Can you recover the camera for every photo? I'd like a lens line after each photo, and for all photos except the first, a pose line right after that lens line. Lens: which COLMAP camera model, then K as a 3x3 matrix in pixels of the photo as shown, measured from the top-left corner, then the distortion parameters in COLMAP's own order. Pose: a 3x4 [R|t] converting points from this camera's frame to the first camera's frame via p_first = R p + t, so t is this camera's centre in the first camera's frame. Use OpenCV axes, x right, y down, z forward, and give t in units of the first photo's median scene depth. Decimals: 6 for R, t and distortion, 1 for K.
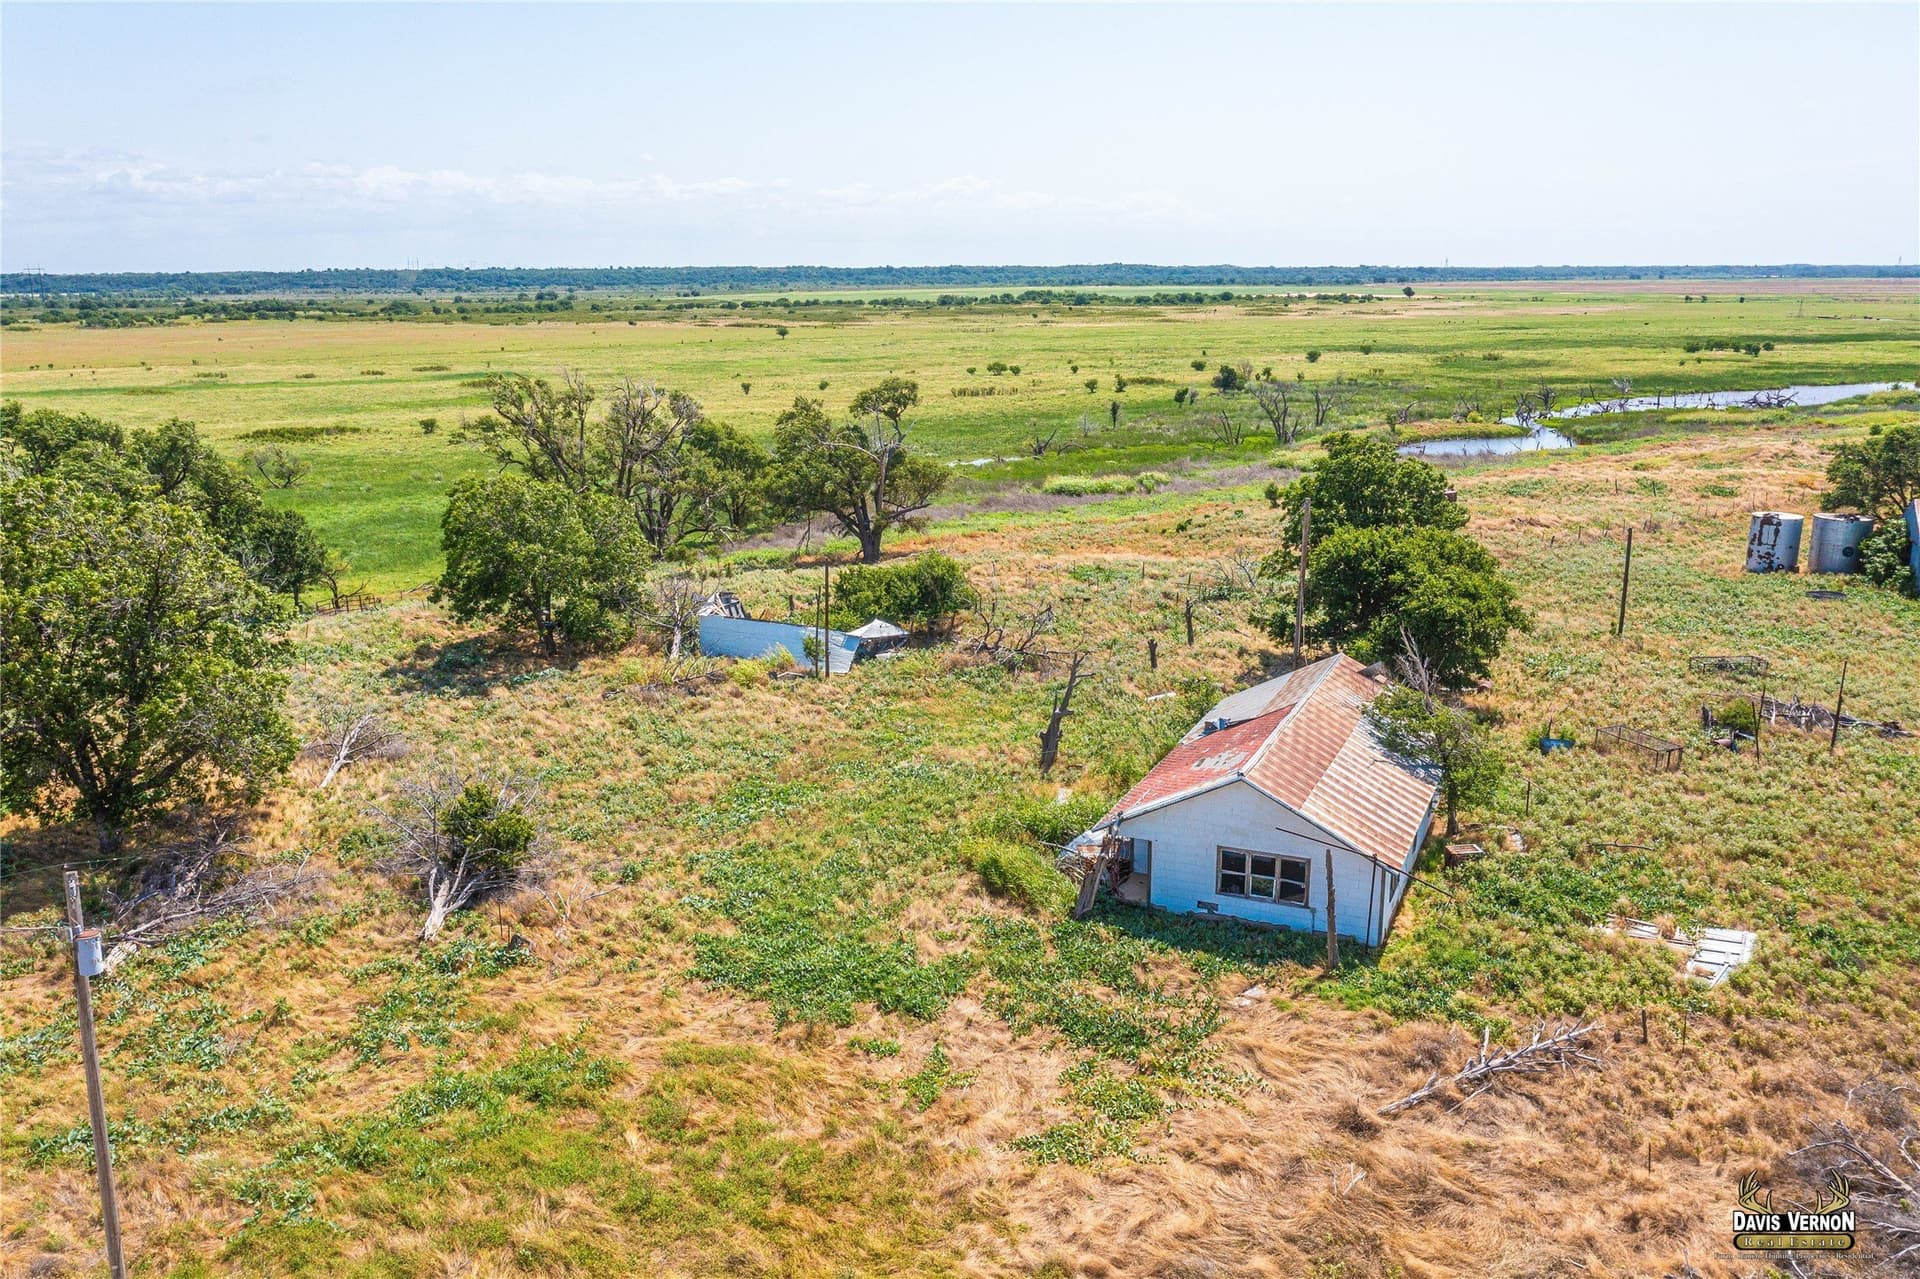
lens RADIAL K [[1521.1, 0, 963.5], [0, 1521.1, 637.9], [0, 0, 1]] dist [-0.010039, -0.002400]
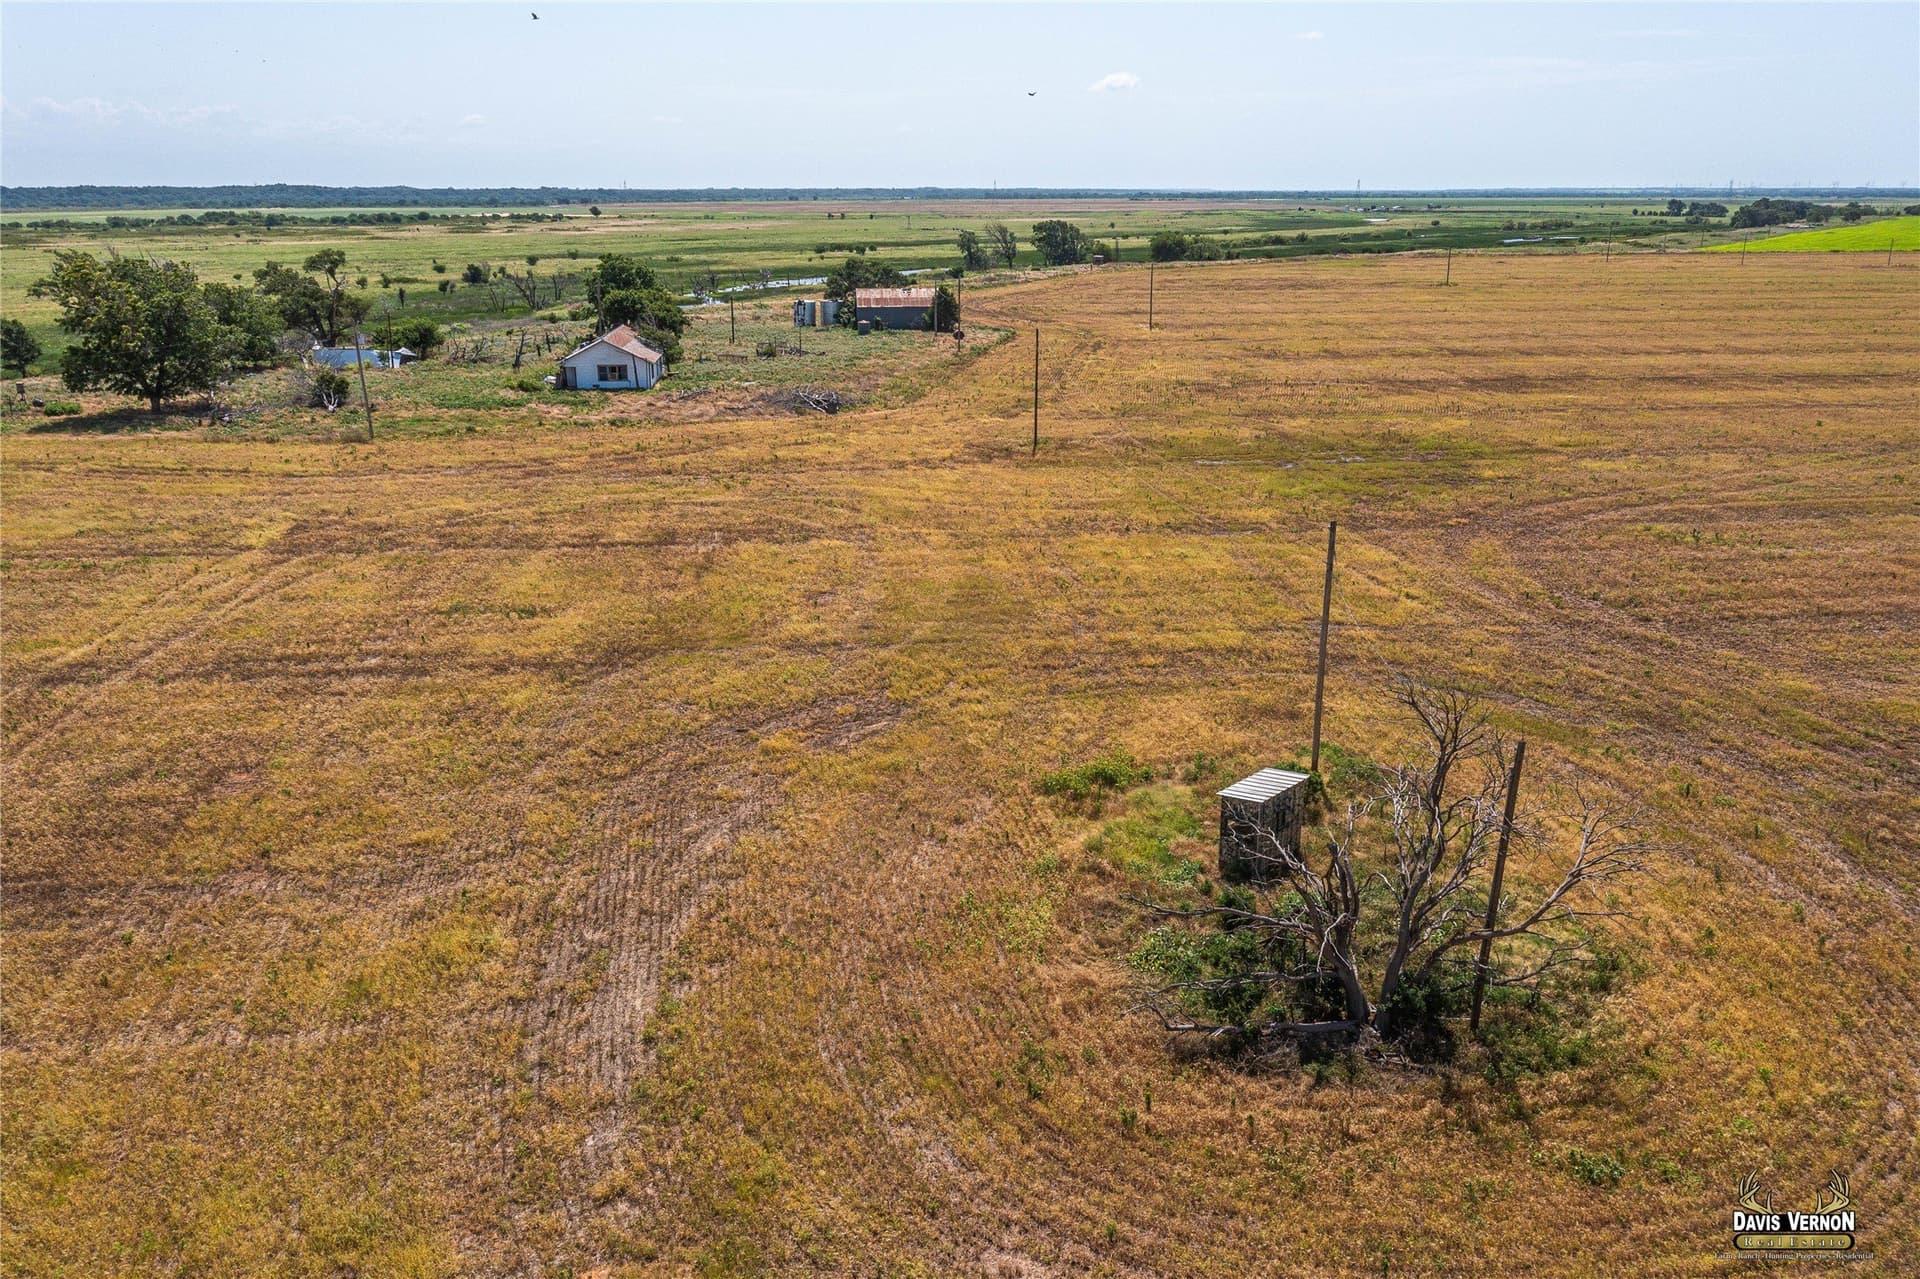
lens RADIAL K [[1521.1, 0, 966.1], [0, 1521.1, 634.1], [0, 0, 1]] dist [-0.010039, -0.002400]
pose [[0.871489, -0.133005, 0.472035, -0.067016], [0.111366, 0.991047, 0.073638, 0.049801], [-0.477603, -0.011606, 0.878499, -0.197308]]
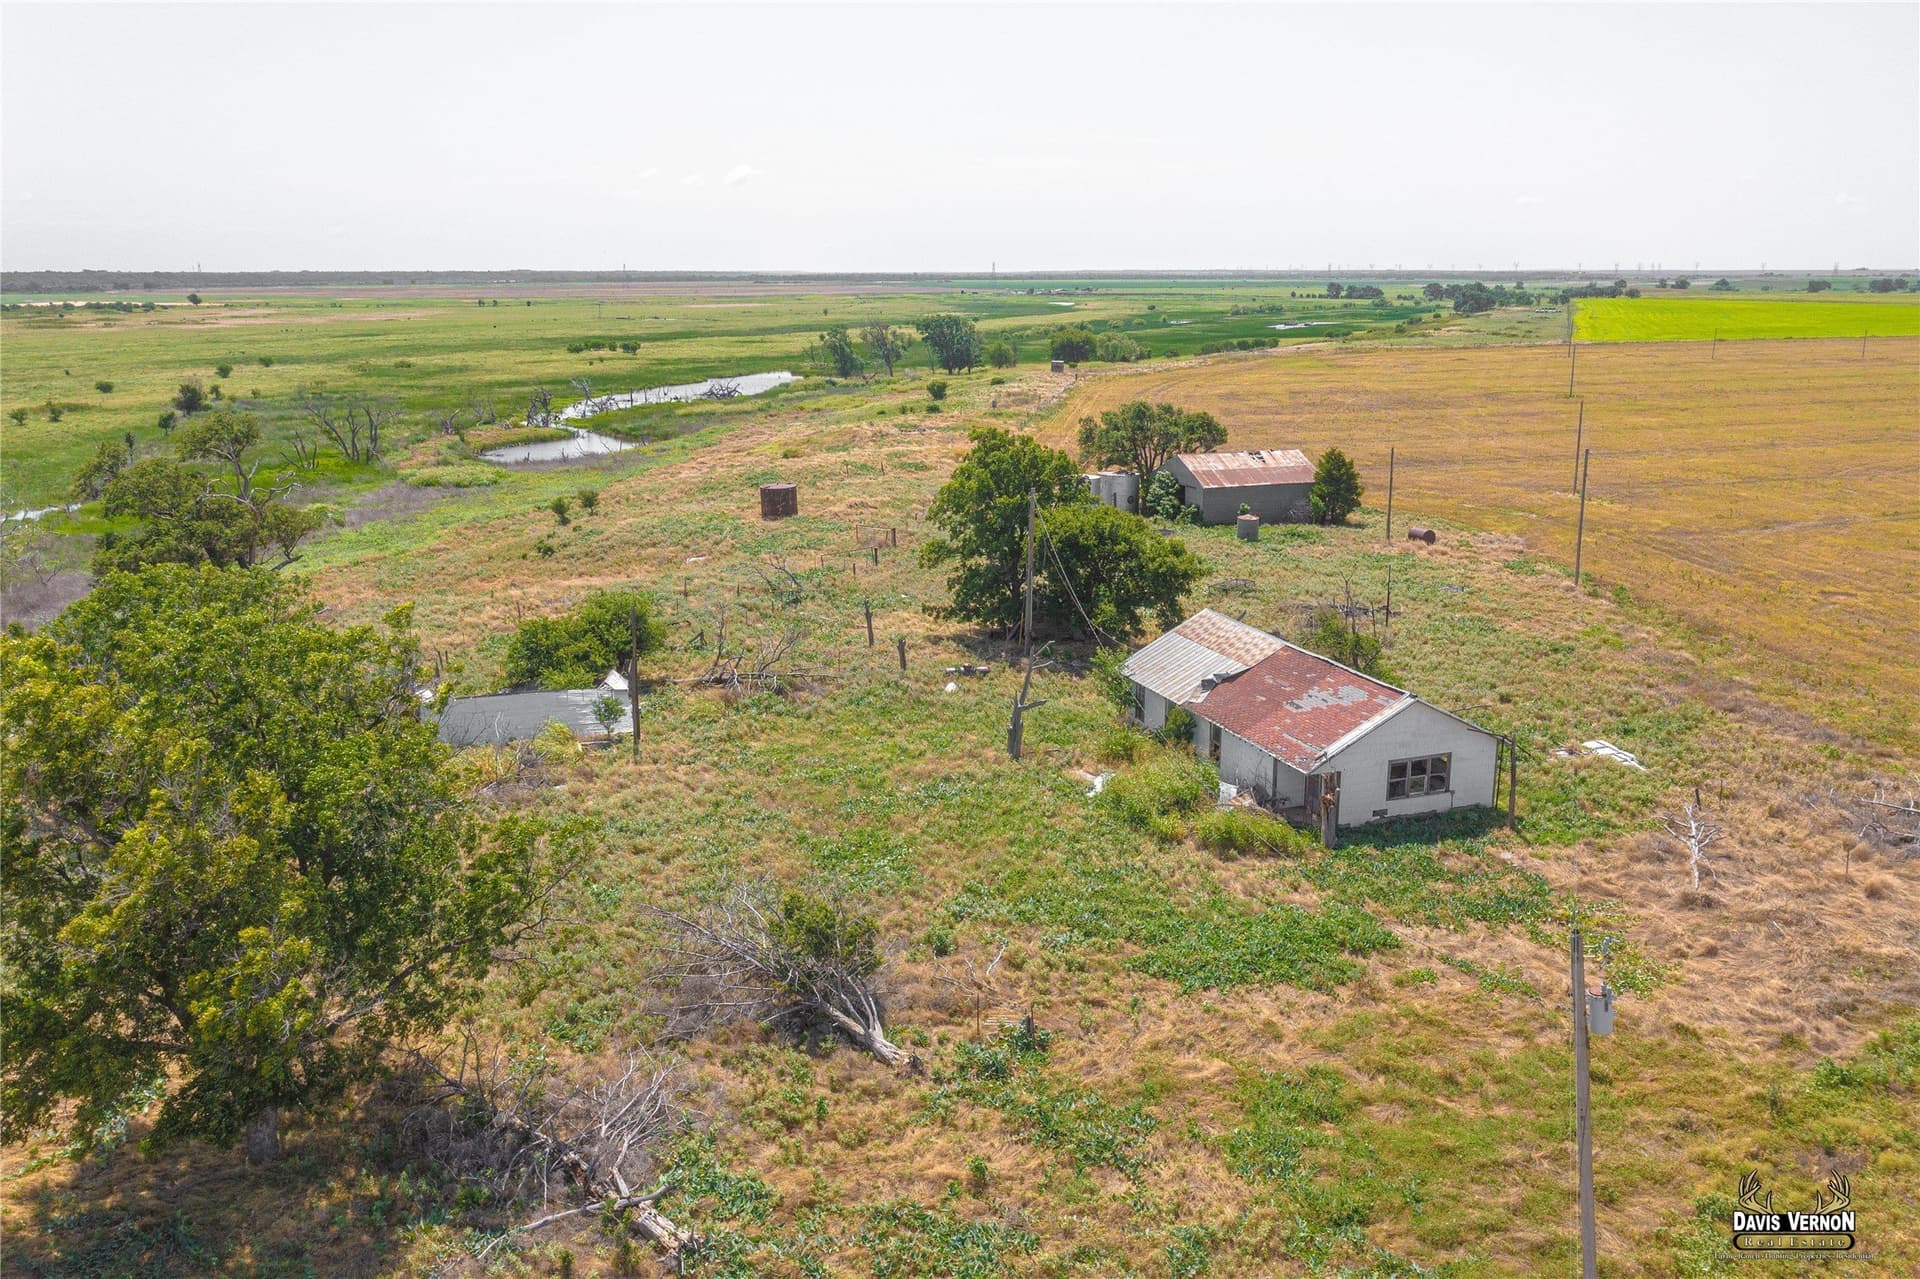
lens RADIAL K [[1521.1, 0, 965.5], [0, 1521.1, 639.3], [0, 0, 1]] dist [-0.010039, -0.002400]
pose [[0.714996, -0.159412, 0.680712, -0.081191], [0.161014, 0.985031, 0.061556, -0.008095], [-0.680335, 0.065592, 0.729960, 0.030562]]
